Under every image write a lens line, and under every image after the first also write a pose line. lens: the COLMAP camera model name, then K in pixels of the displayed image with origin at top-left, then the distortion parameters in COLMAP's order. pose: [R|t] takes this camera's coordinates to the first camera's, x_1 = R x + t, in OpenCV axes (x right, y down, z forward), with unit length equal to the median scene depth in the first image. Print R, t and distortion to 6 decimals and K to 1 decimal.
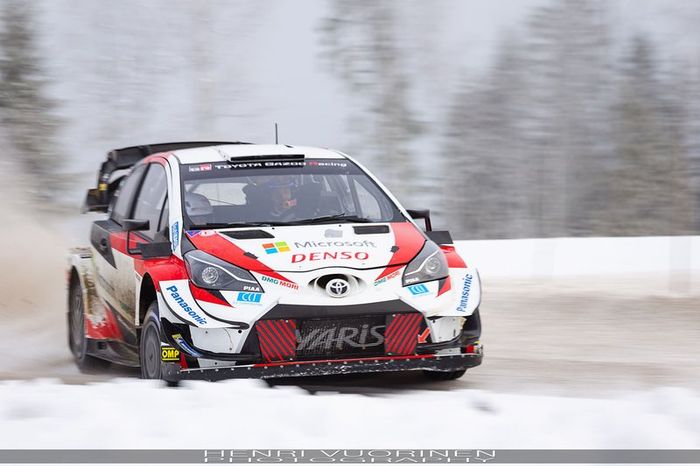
lens RADIAL K [[2561.3, 0, 350.0], [0, 2561.3, 233.0], [0, 0, 1]] dist [-0.024121, 0.069491]
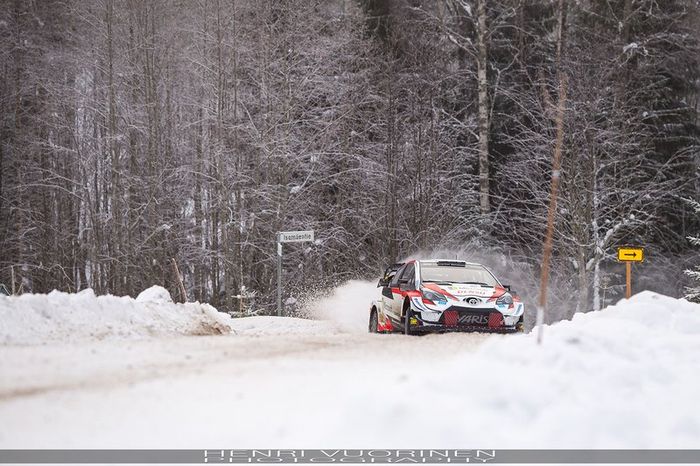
lens RADIAL K [[2561.3, 0, 350.0], [0, 2561.3, 233.0], [0, 0, 1]] dist [-0.024121, 0.069491]
pose [[0.994839, 0.064846, -0.078037, 0.076508], [-0.073212, 0.991276, -0.109602, 0.267816], [0.070249, 0.114749, 0.990907, -1.857730]]
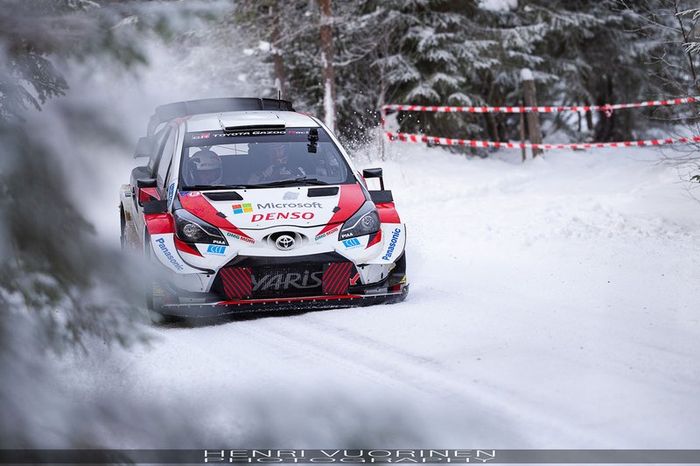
lens RADIAL K [[2561.3, 0, 350.0], [0, 2561.3, 233.0], [0, 0, 1]] dist [-0.024121, 0.069491]
pose [[0.994264, 0.011561, -0.106328, 0.162444], [-0.003675, 0.997246, 0.074072, -0.077783], [0.106891, -0.073256, 0.991568, -0.268676]]
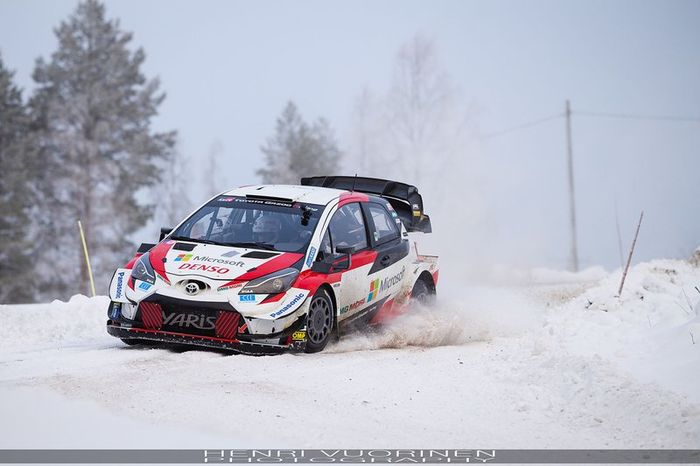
lens RADIAL K [[2561.3, 0, 350.0], [0, 2561.3, 233.0], [0, 0, 1]] dist [-0.024121, 0.069491]
pose [[0.800855, 0.136706, -0.583046, 0.966803], [-0.116671, 0.990558, 0.071998, -0.134308], [0.587383, 0.010365, 0.809243, -0.204477]]
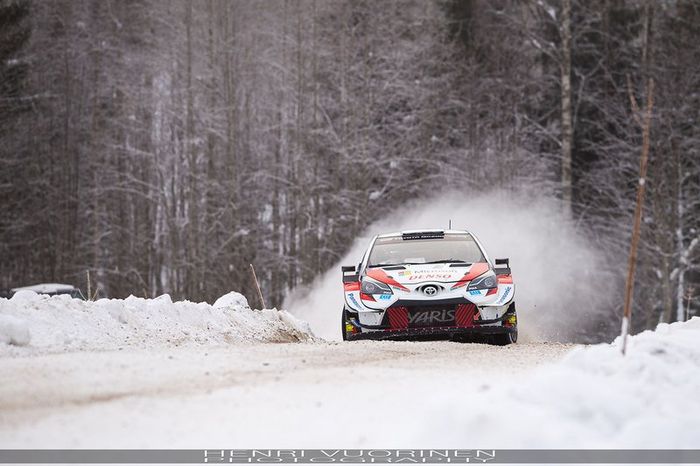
lens RADIAL K [[2561.3, 0, 350.0], [0, 2561.3, 233.0], [0, 0, 1]] dist [-0.024121, 0.069491]
pose [[0.964377, -0.030989, -0.262712, 0.445838], [0.008062, 0.996096, -0.087902, 0.146710], [0.264410, 0.082653, 0.960862, -0.887076]]
